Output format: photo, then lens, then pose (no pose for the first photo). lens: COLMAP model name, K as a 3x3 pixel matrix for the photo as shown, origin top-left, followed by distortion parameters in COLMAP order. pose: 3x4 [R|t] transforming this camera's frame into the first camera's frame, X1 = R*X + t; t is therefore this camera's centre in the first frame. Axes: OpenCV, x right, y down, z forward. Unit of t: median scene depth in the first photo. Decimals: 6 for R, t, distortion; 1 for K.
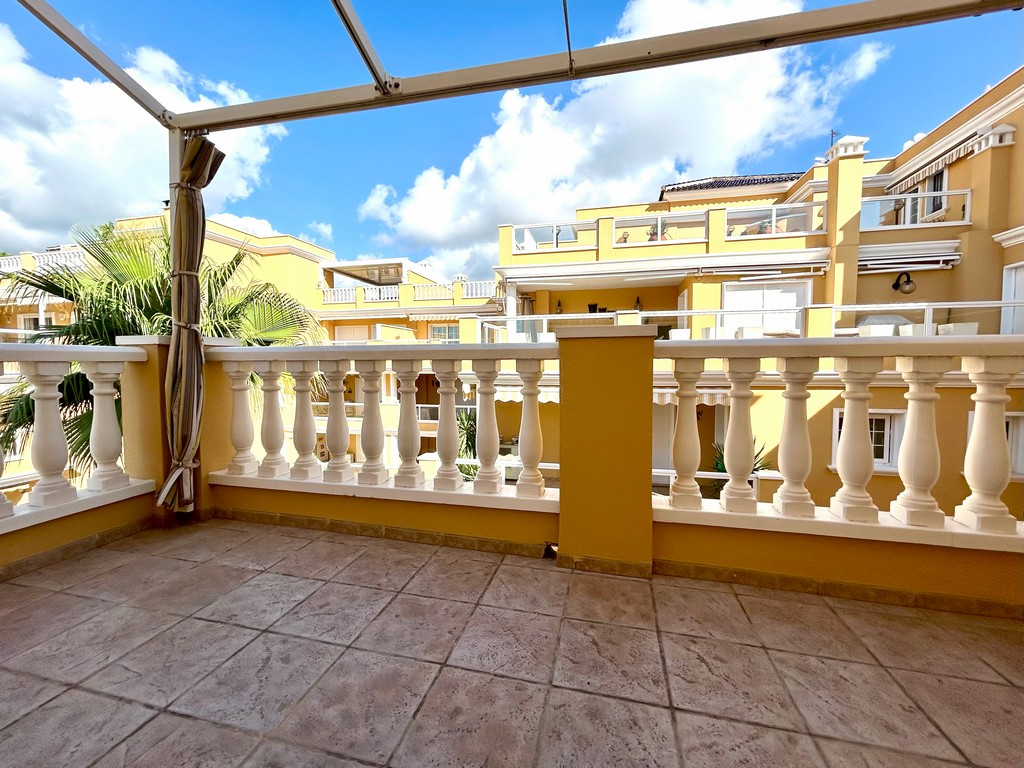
lens RADIAL K [[411.3, 0, 479.0], [0, 411.3, 383.4], [0, 0, 1]] dist [-0.000714, 0.001093]
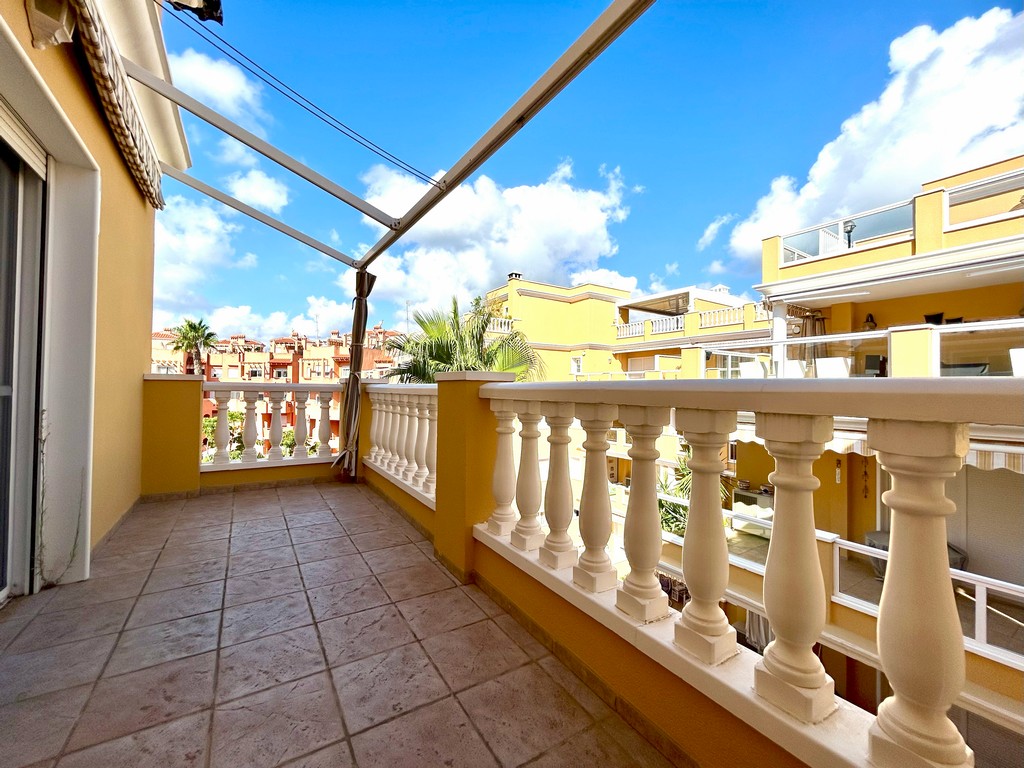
lens RADIAL K [[411.3, 0, 523.4], [0, 411.3, 379.8], [0, 0, 1]] dist [-0.000714, 0.001093]
pose [[0.732055, -0.002656, -0.681240, 1.273960], [-0.049189, 0.997176, -0.056745, -0.050946], [0.679467, 0.075050, 0.729857, 0.196485]]
